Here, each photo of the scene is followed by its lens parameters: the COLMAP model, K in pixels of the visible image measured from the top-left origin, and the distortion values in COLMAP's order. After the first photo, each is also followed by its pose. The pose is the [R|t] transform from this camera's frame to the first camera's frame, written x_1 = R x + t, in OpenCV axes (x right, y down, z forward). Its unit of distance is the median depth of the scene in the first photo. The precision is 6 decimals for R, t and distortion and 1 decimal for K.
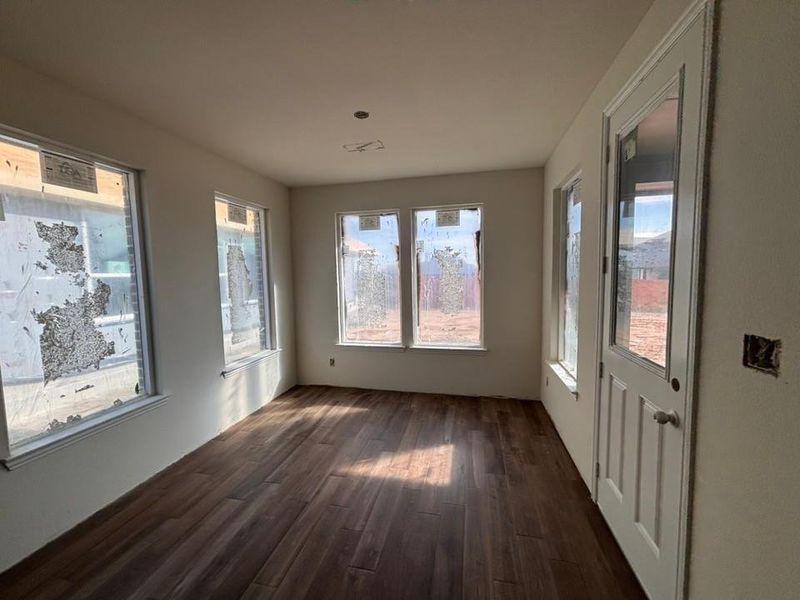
lens RADIAL K [[320.6, 0, 399.6], [0, 320.6, 301.7], [0, 0, 1]] dist [-0.003580, 0.000800]
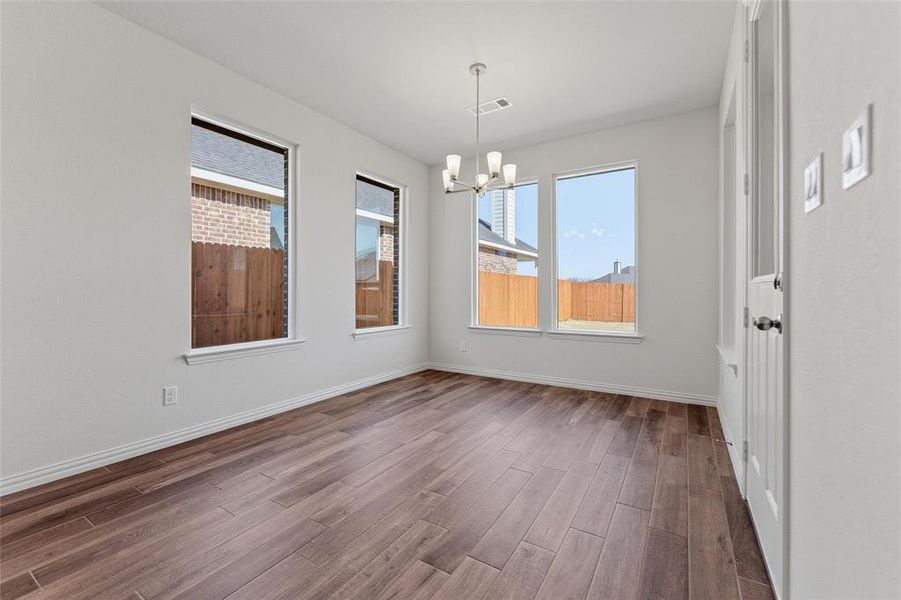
lens RADIAL K [[378.5, 0, 453.9], [0, 378.5, 294.6], [0, 0, 1]] dist [-0.007115, 0.001402]
pose [[0.942655, 0.016709, -0.333350, 0.179380], [-0.045060, 0.995974, -0.077499, 0.179768], [0.330713, 0.088076, 0.939613, -0.073709]]
